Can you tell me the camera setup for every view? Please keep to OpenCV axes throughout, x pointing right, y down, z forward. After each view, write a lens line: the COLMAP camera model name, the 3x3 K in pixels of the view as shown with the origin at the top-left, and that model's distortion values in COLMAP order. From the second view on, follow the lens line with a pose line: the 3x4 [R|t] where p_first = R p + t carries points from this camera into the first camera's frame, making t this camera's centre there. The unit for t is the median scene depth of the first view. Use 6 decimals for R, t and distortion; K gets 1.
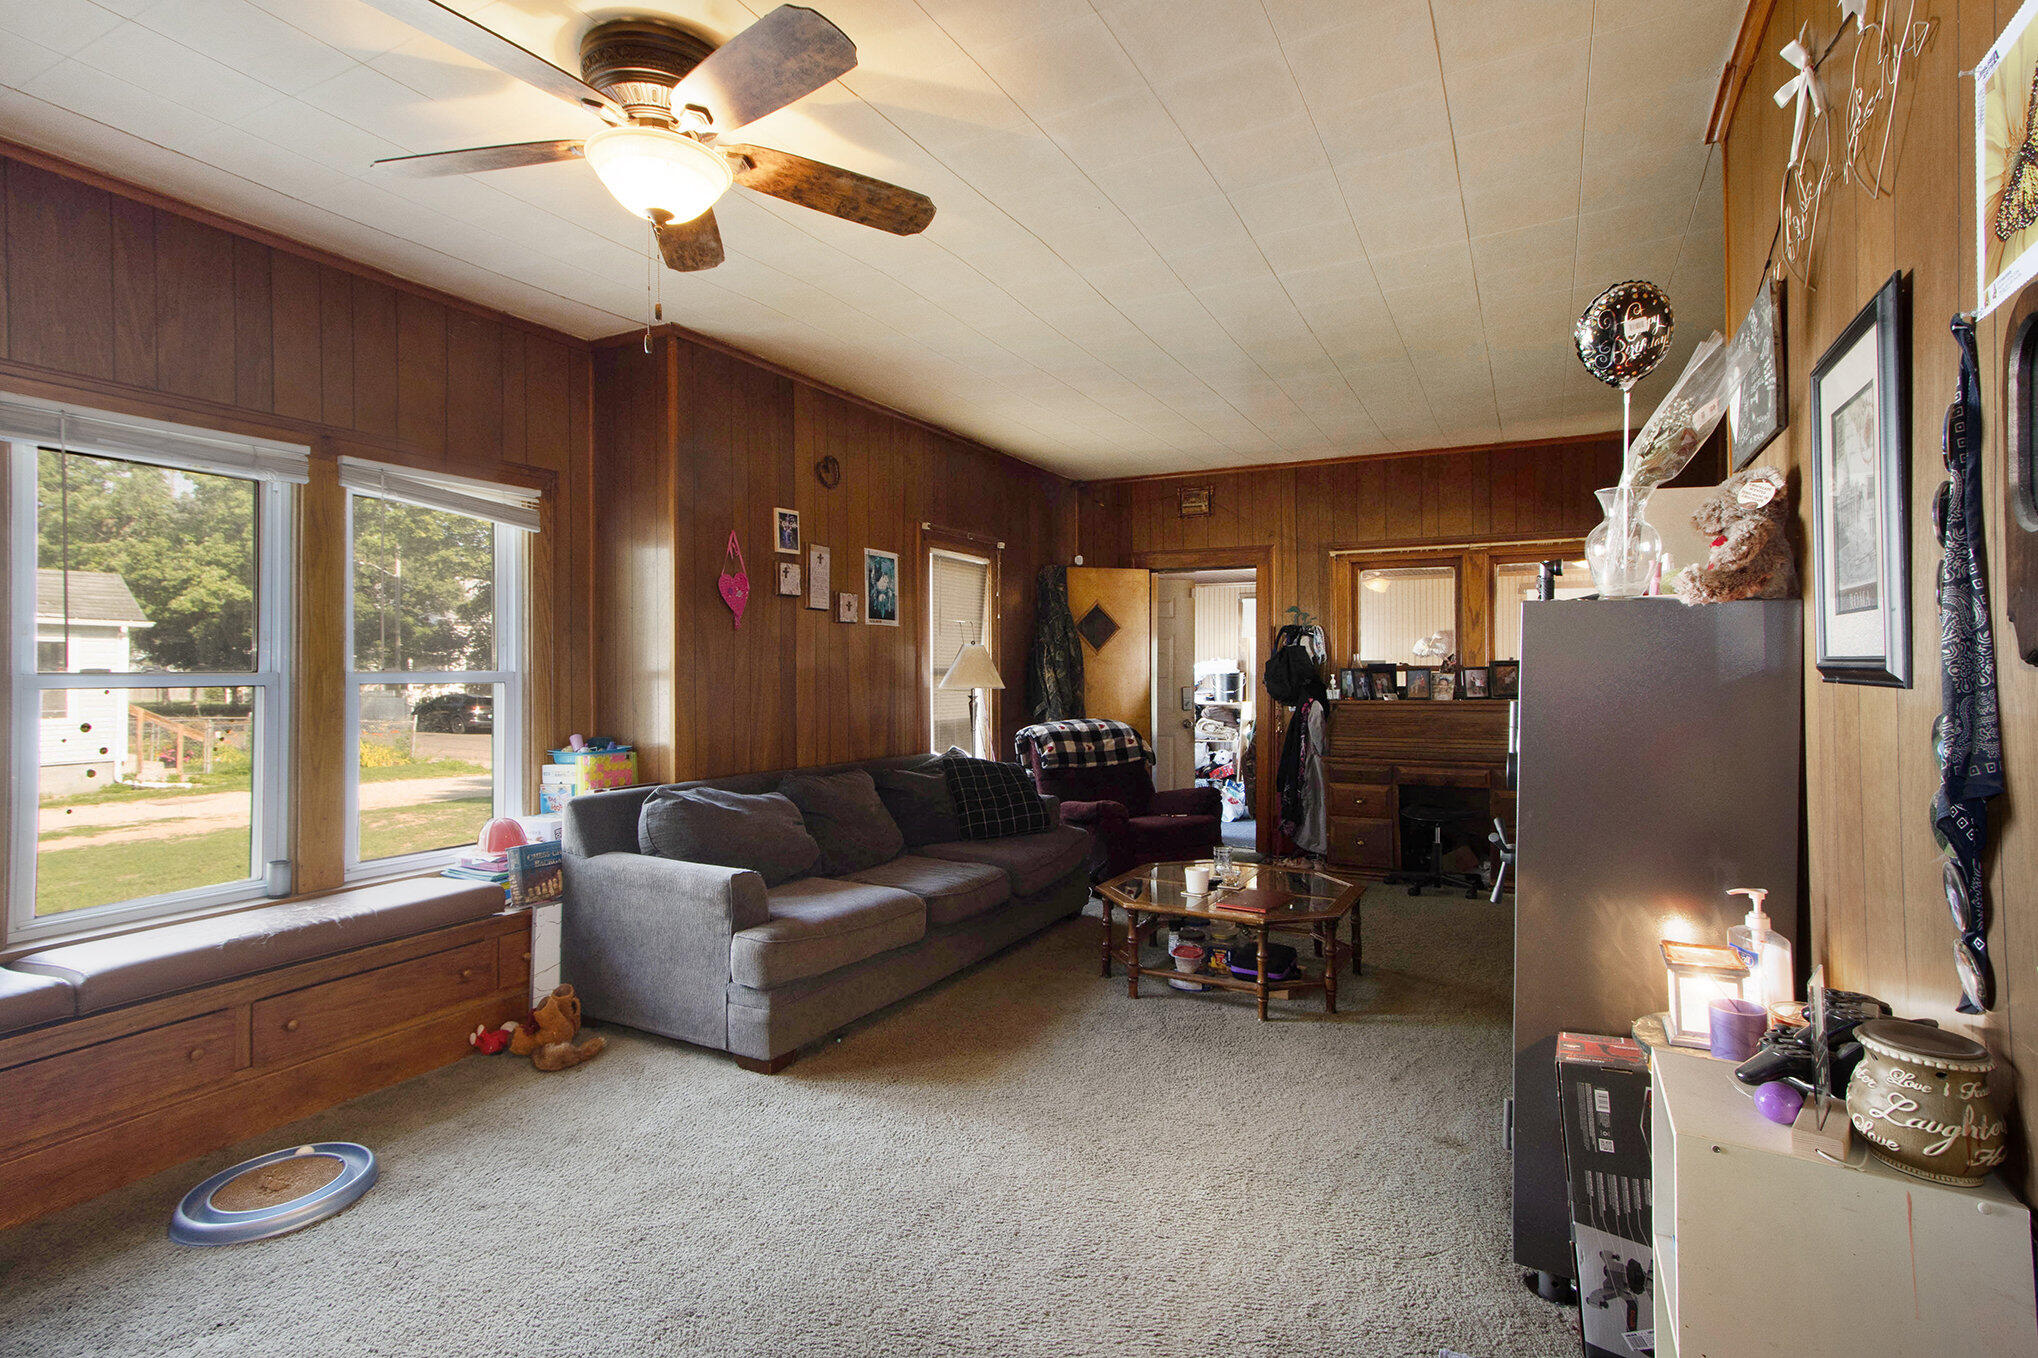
lens RADIAL K [[975.2, 0, 1036.0], [0, 975.2, 696.7], [0, 0, 1]] dist [-0.015804, -0.000072]
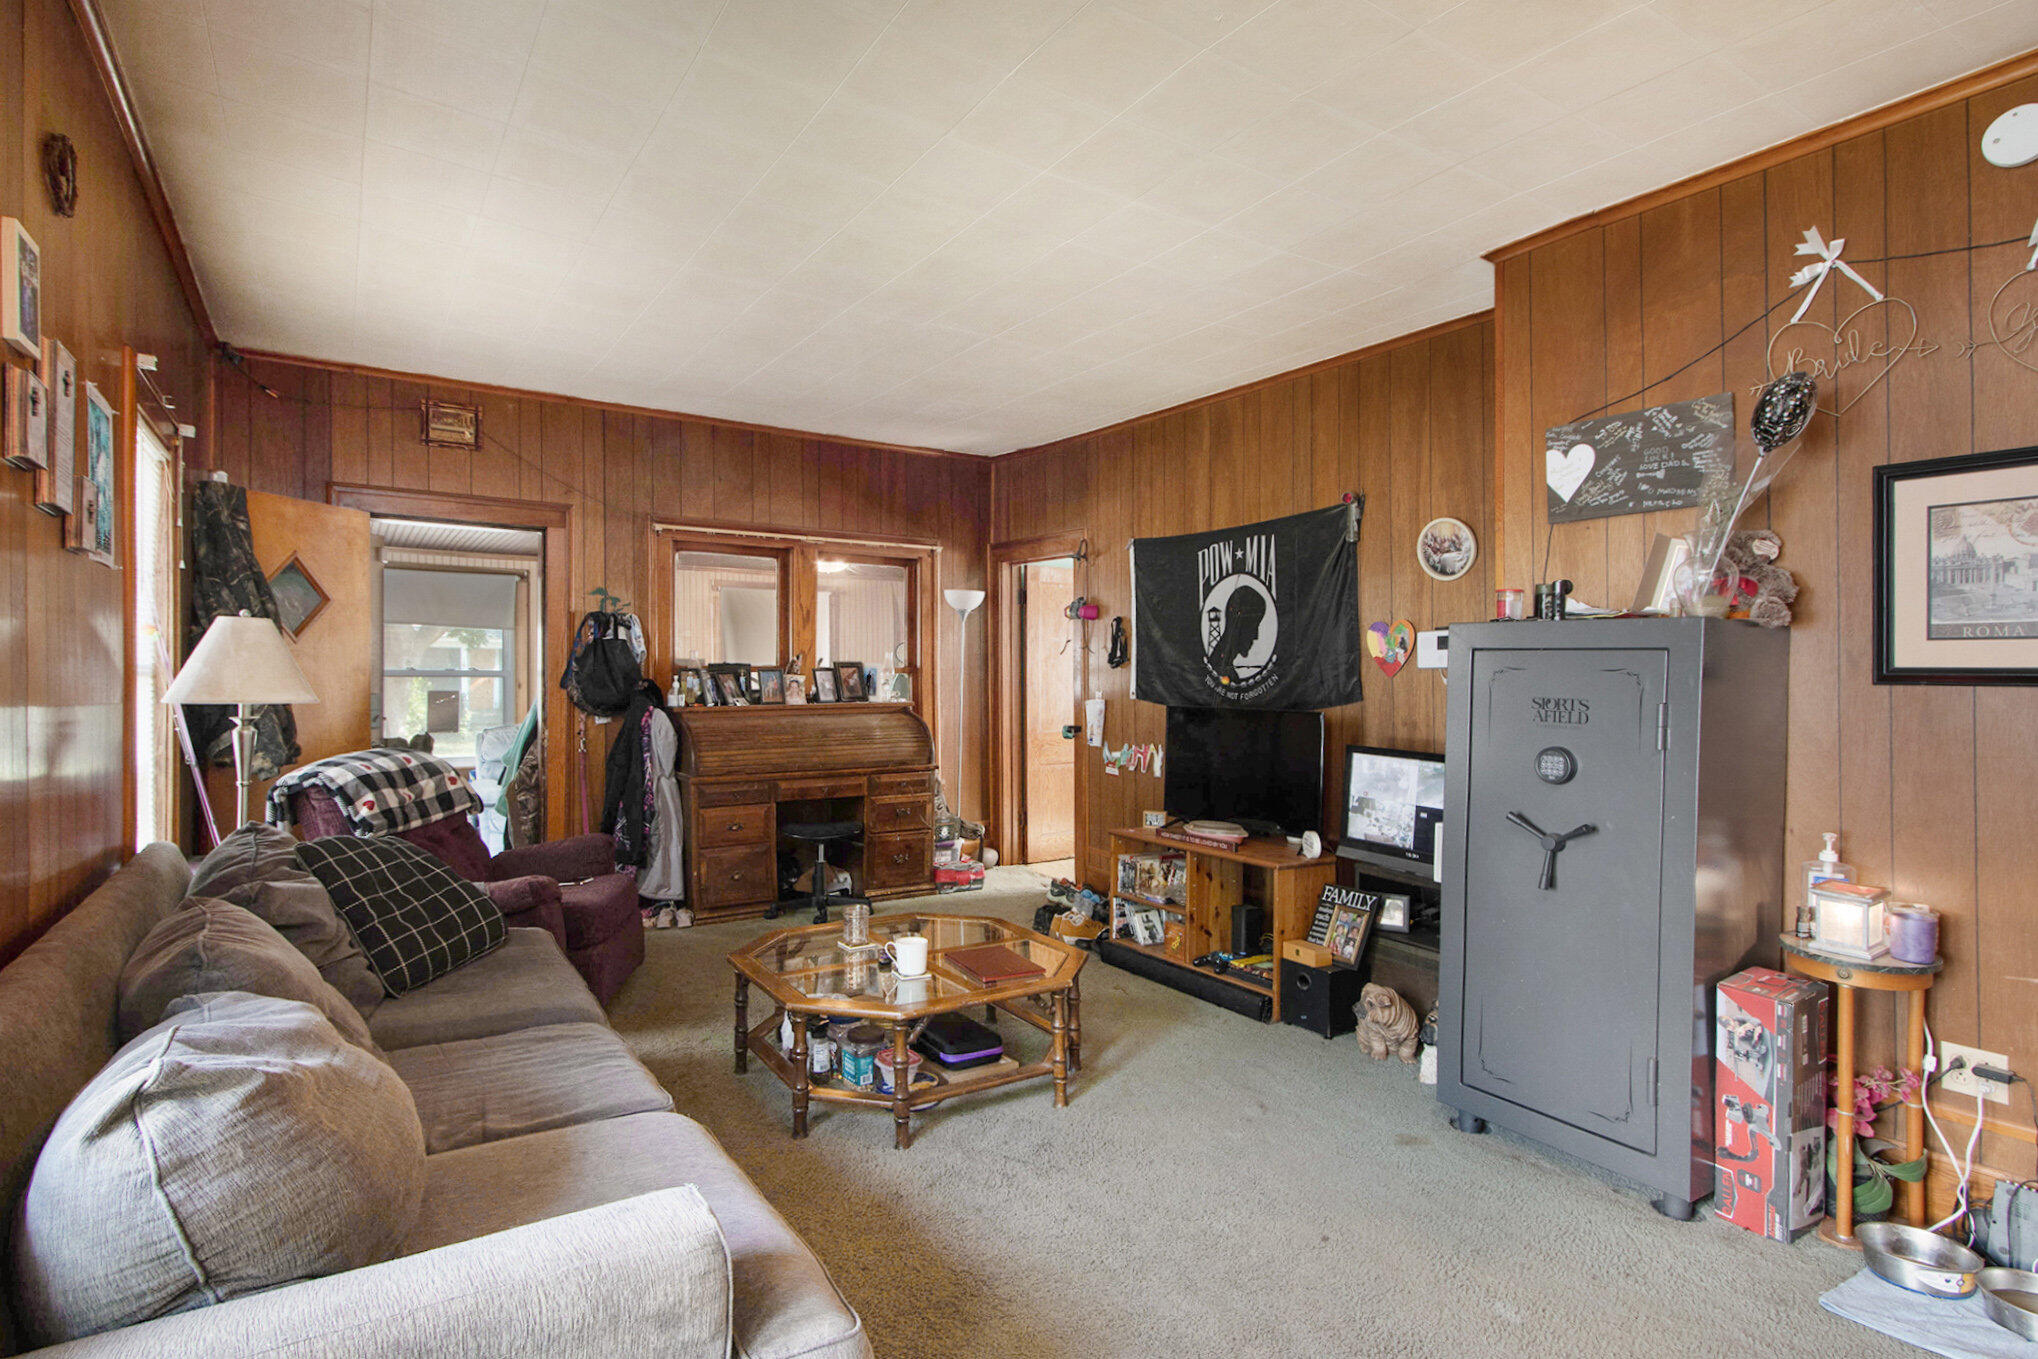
lens RADIAL K [[1009.6, 0, 991.2], [0, 1009.6, 680.9], [0, 0, 1]] dist [-0.002943, 0.000294]
pose [[0.493368, -0.003147, 0.869815, -0.349670], [0.018223, 0.999811, -0.006719, -0.009829], [-0.869630, 0.019165, 0.493333, 0.421153]]
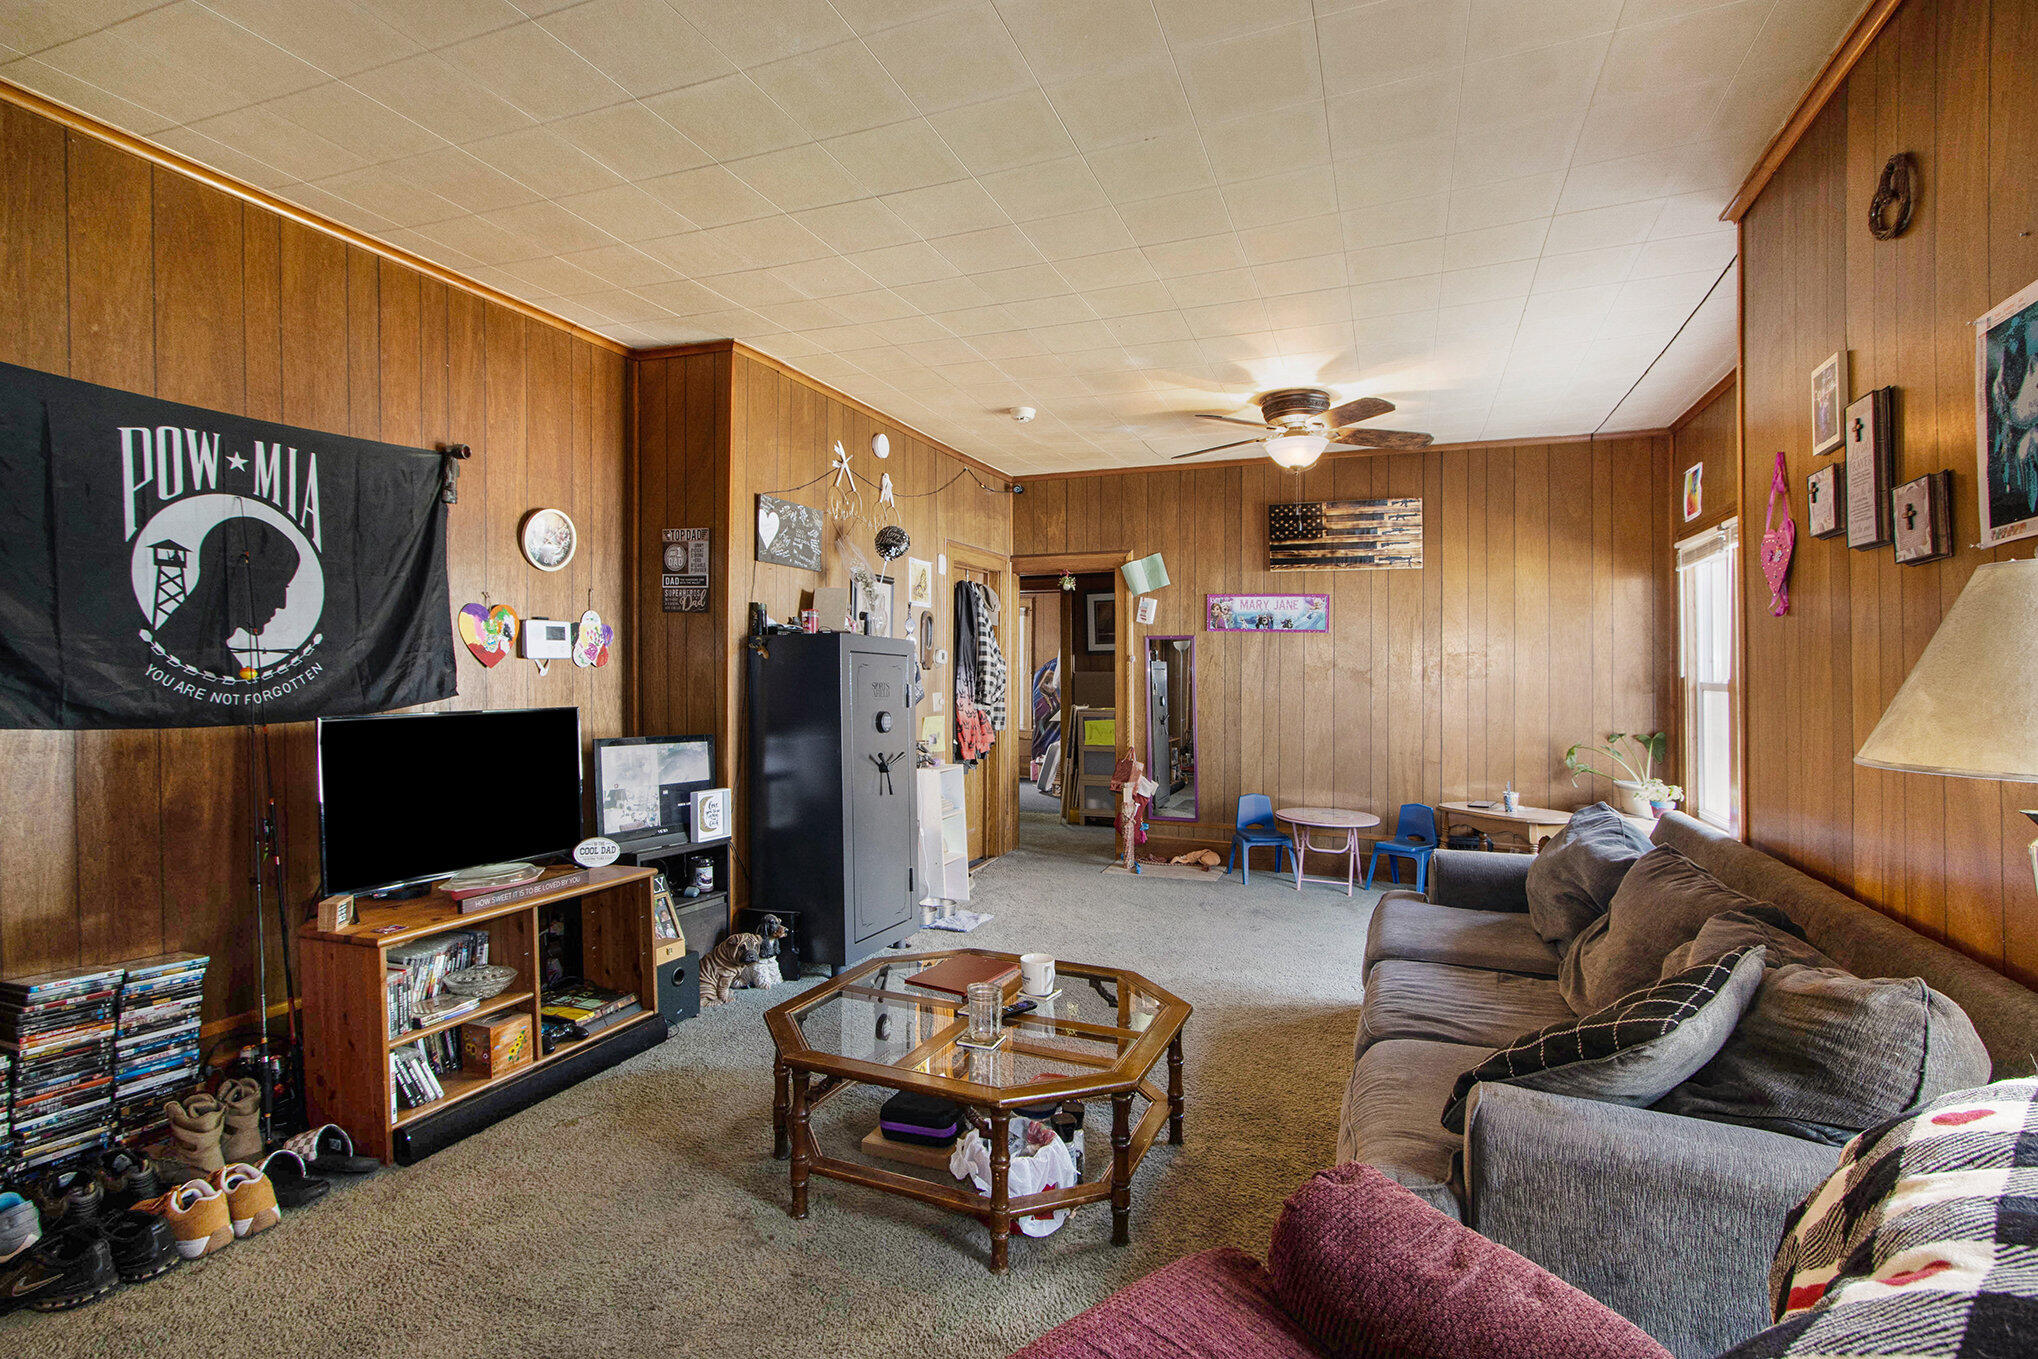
lens RADIAL K [[955.8, 0, 1037.8], [0, 955.8, 671.1], [0, 0, 1]] dist [-0.017466, -0.000083]
pose [[-0.992963, -0.012585, -0.117753, 0.180400], [-0.016079, 0.999457, 0.028766, -0.034777], [0.117327, 0.030457, -0.992626, 1.232798]]
